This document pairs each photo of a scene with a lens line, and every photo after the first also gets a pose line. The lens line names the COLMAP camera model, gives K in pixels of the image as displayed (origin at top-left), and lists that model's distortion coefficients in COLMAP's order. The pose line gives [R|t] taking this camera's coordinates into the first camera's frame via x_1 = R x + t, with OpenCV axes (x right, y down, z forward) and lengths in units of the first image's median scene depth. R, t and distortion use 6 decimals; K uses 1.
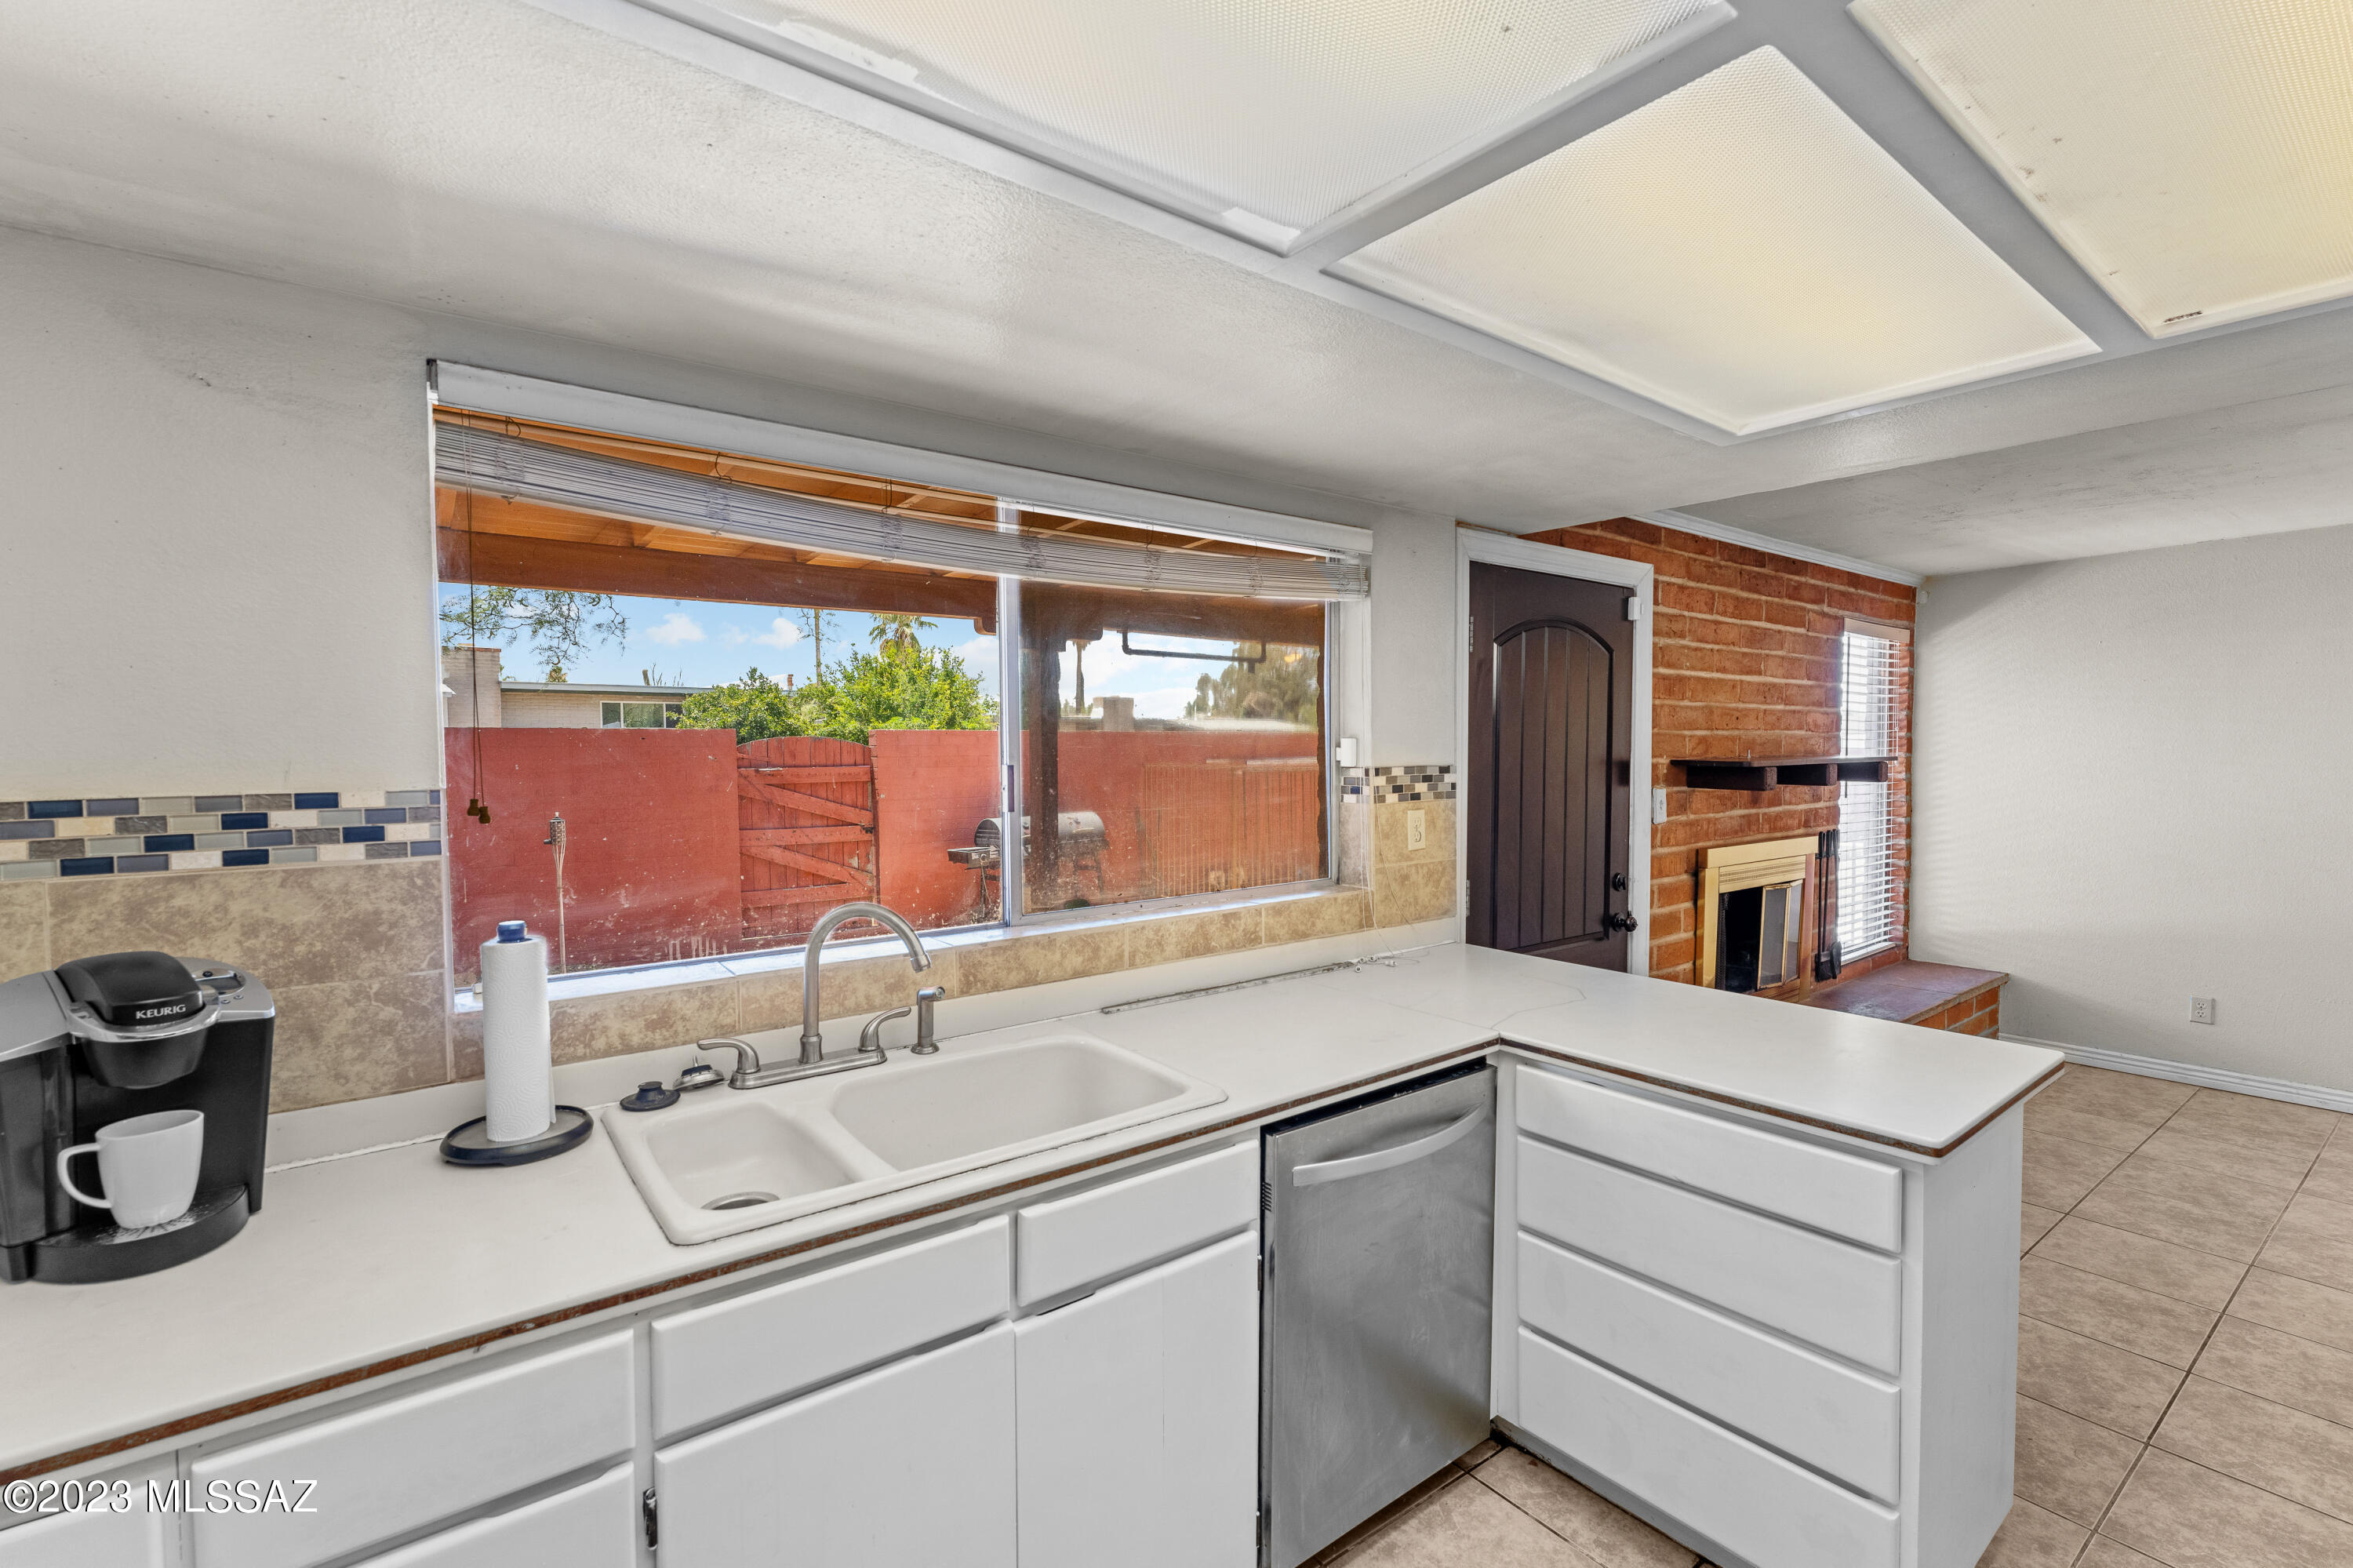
lens RADIAL K [[1029.9, 0, 1199.4], [0, 1029.9, 775.2], [0, 0, 1]] dist [-0.000986, -0.000125]
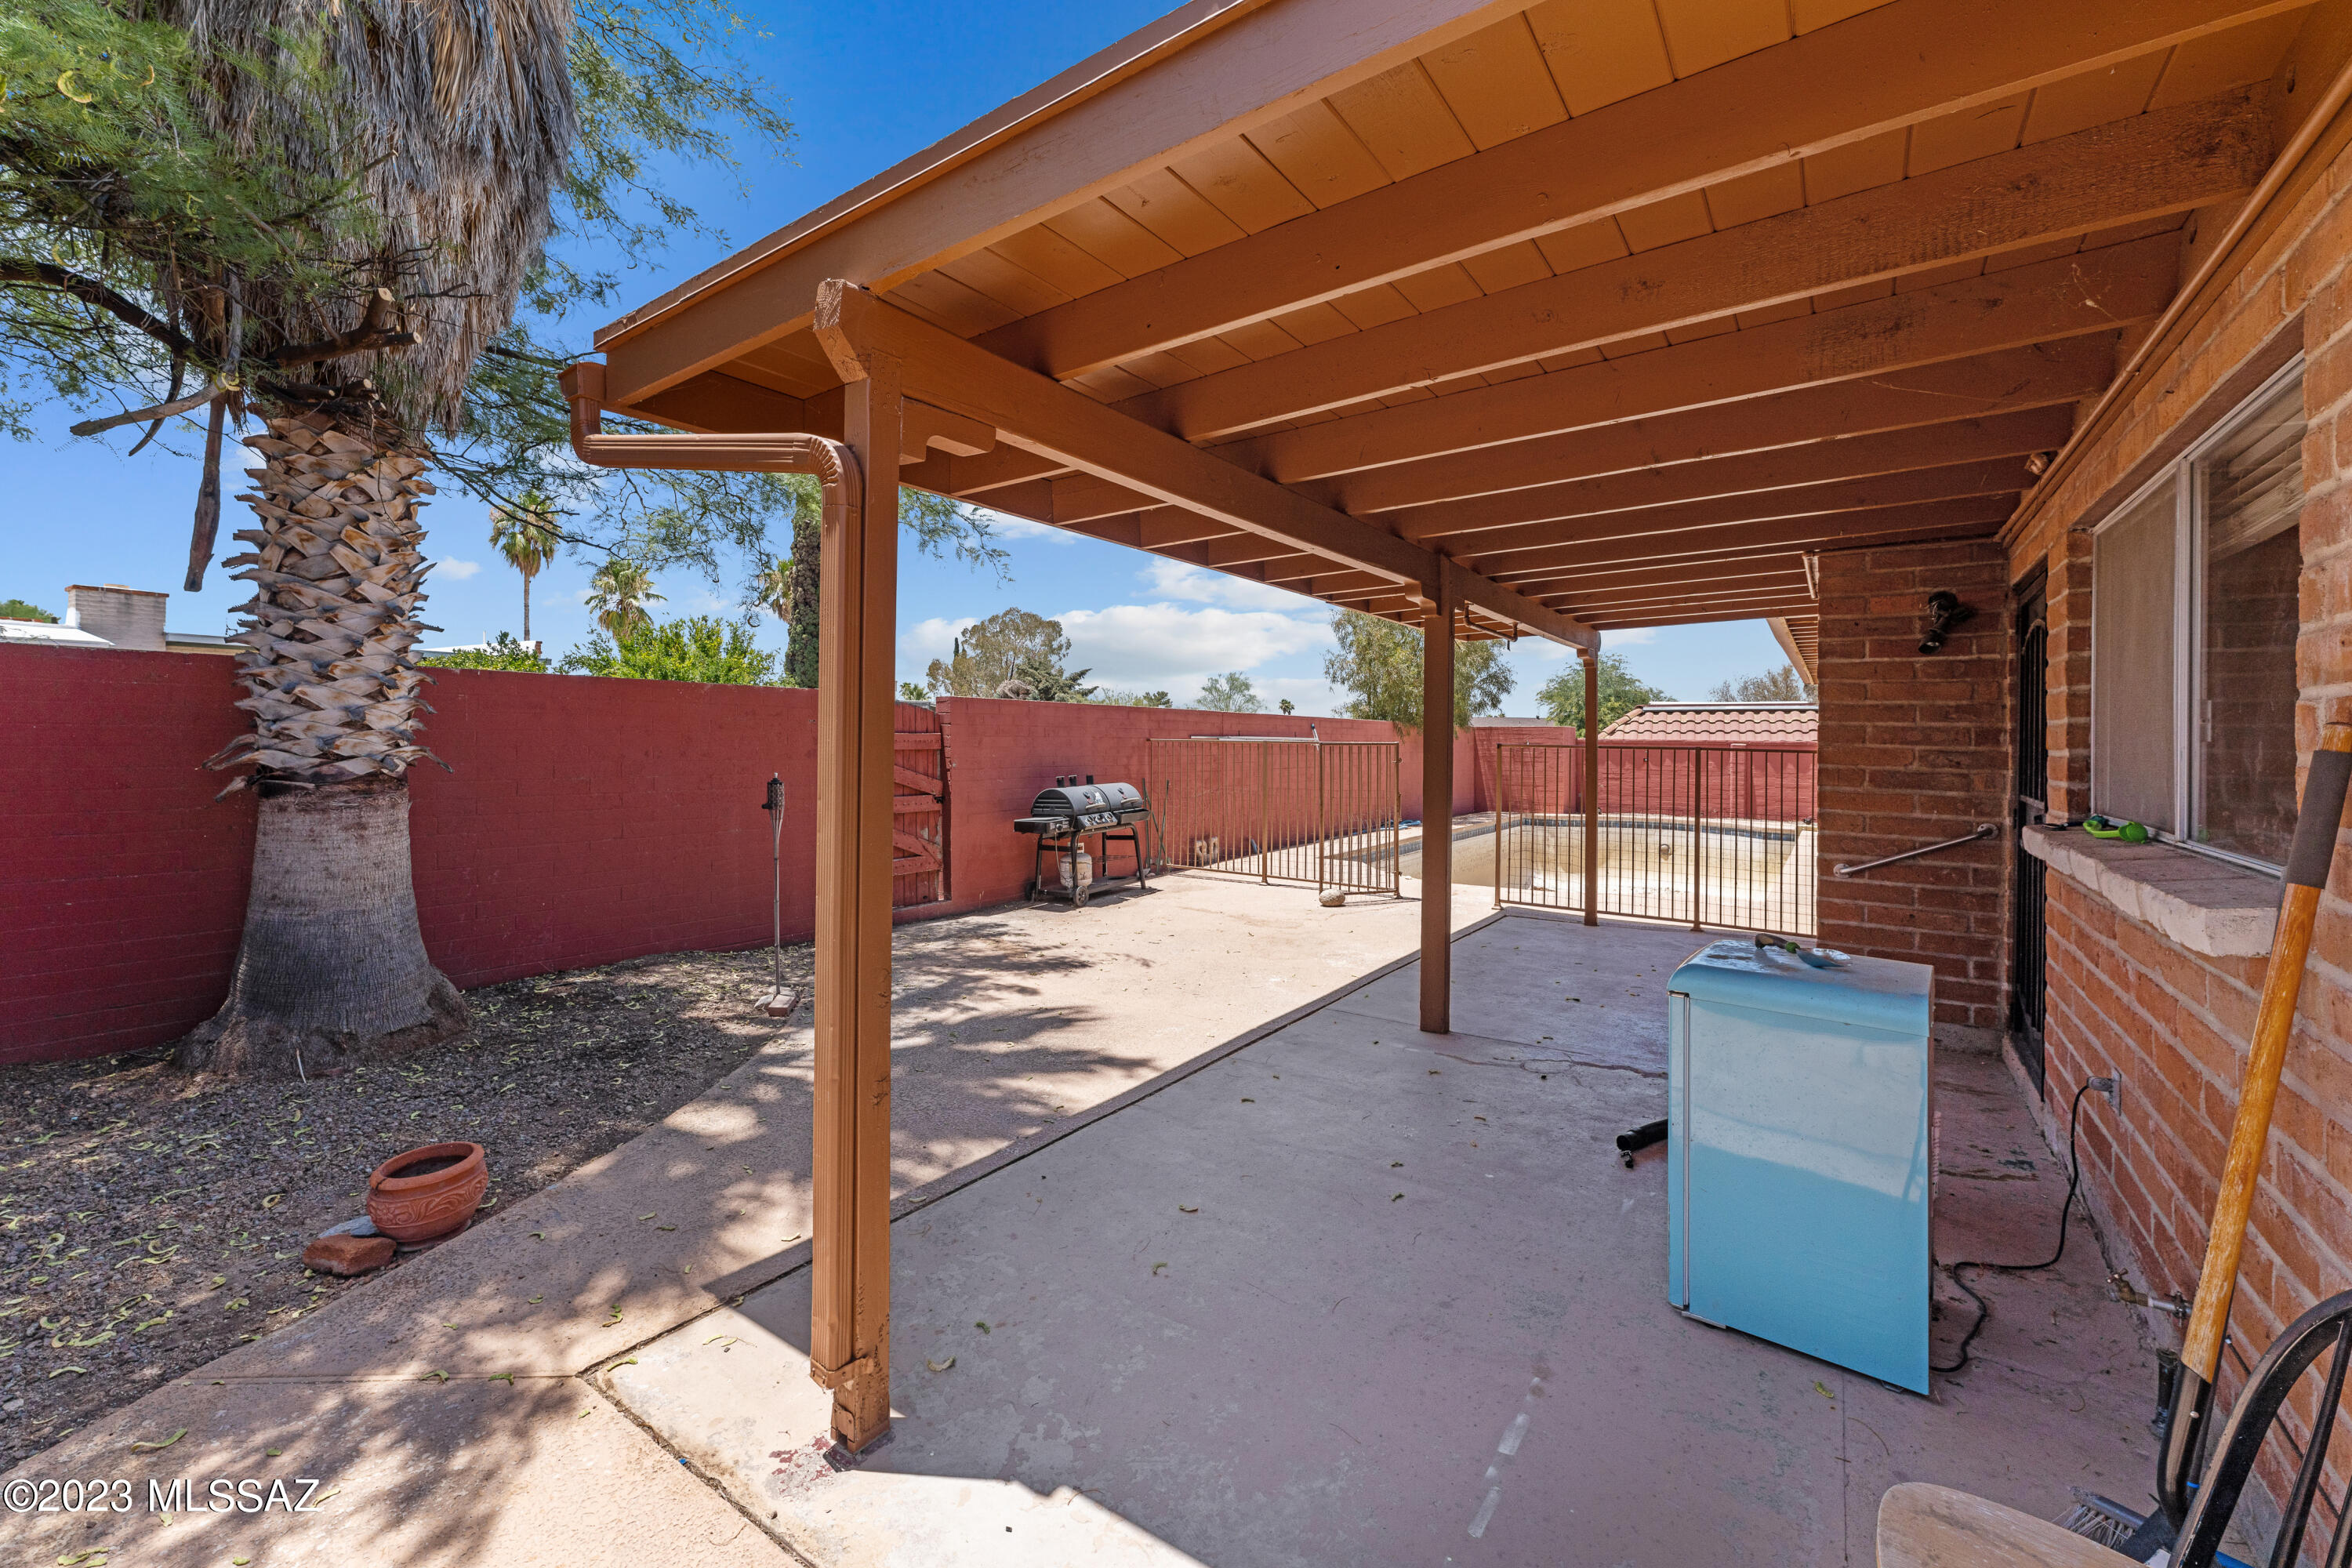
lens RADIAL K [[956.3, 0, 1181.0], [0, 956.3, 751.9], [0, 0, 1]] dist [0.002645, 0.000155]
pose [[0.953394, 0.011171, 0.301520, -1.555781], [-0.007872, 0.999895, -0.012154, 0.073124], [-0.301624, 0.009214, 0.953382, 0.361330]]
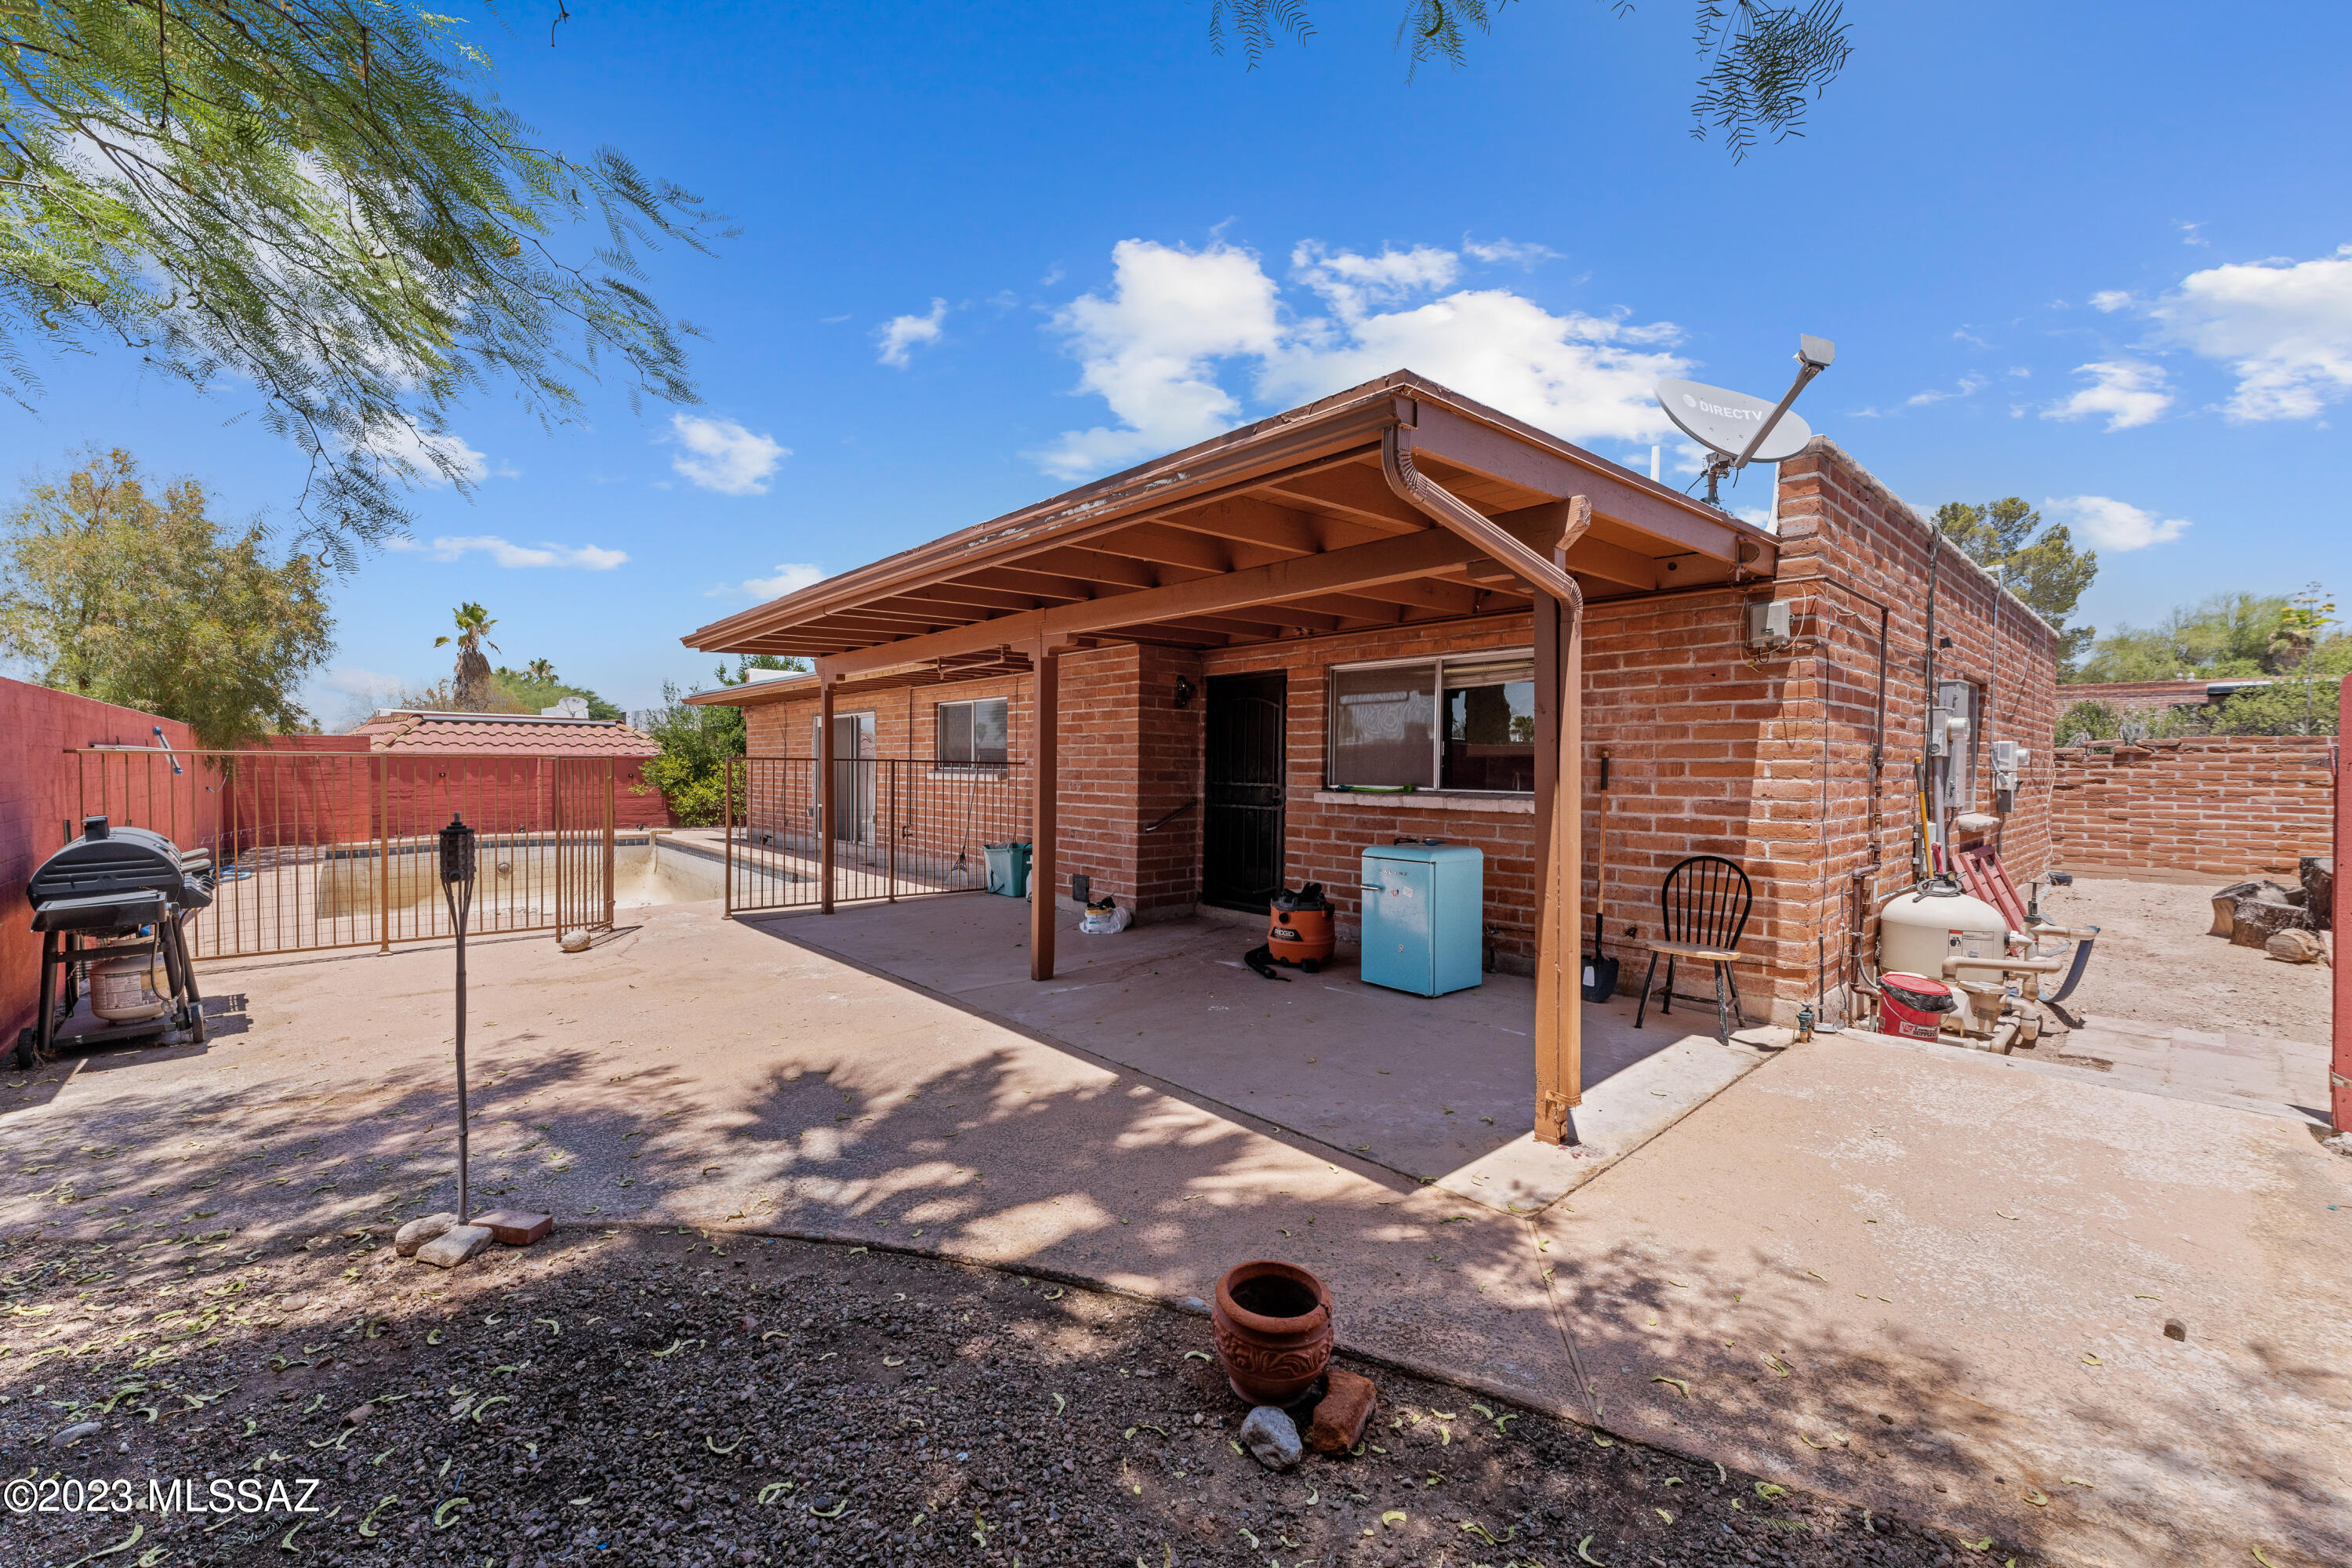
lens RADIAL K [[928.8, 0, 1148.3], [0, 928.8, 780.7], [0, 0, 1]] dist [-0.000753, -0.000070]
pose [[-0.053526, -0.005982, 0.998549, -3.076196], [0.021127, 0.999751, 0.007122, 0.077974], [-0.998343, 0.021478, -0.053386, 2.053703]]
